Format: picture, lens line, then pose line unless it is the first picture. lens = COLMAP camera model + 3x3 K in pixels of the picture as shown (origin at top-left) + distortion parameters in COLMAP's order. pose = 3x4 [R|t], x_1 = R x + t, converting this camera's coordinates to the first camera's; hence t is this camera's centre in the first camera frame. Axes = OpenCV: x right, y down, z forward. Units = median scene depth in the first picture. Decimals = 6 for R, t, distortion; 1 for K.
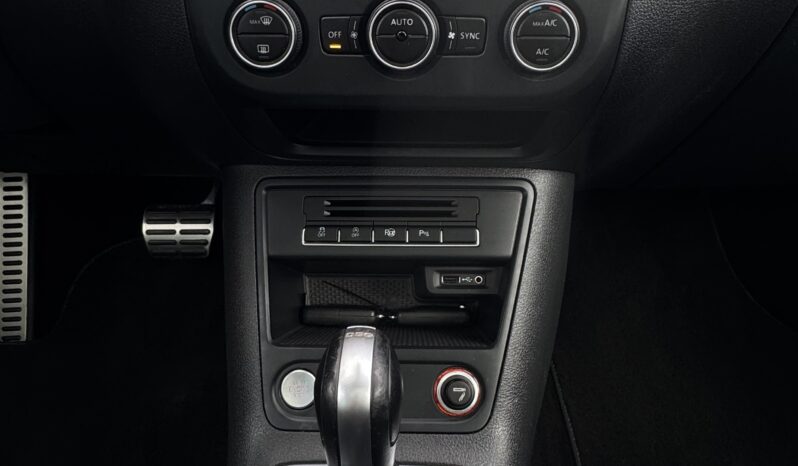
lens RADIAL K [[623.8, 0, 402.4], [0, 623.8, 218.9], [0, 0, 1]] dist [0.009276, 0.004720]
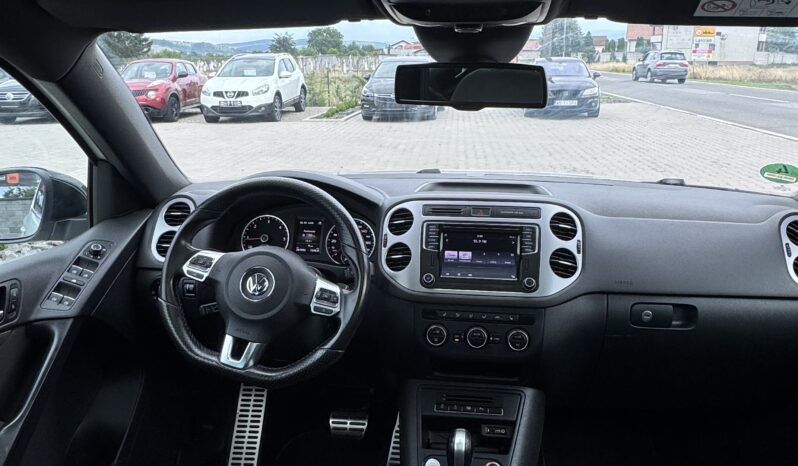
lens RADIAL K [[623.8, 0, 402.4], [0, 623.8, 218.9], [0, 0, 1]] dist [0.009276, 0.004720]
pose [[0.994671, 0.034033, -0.097326, -0.067581], [-0.070360, 0.914051, -0.399450, 0.359693], [0.075366, 0.404169, 0.911574, -1.718673]]
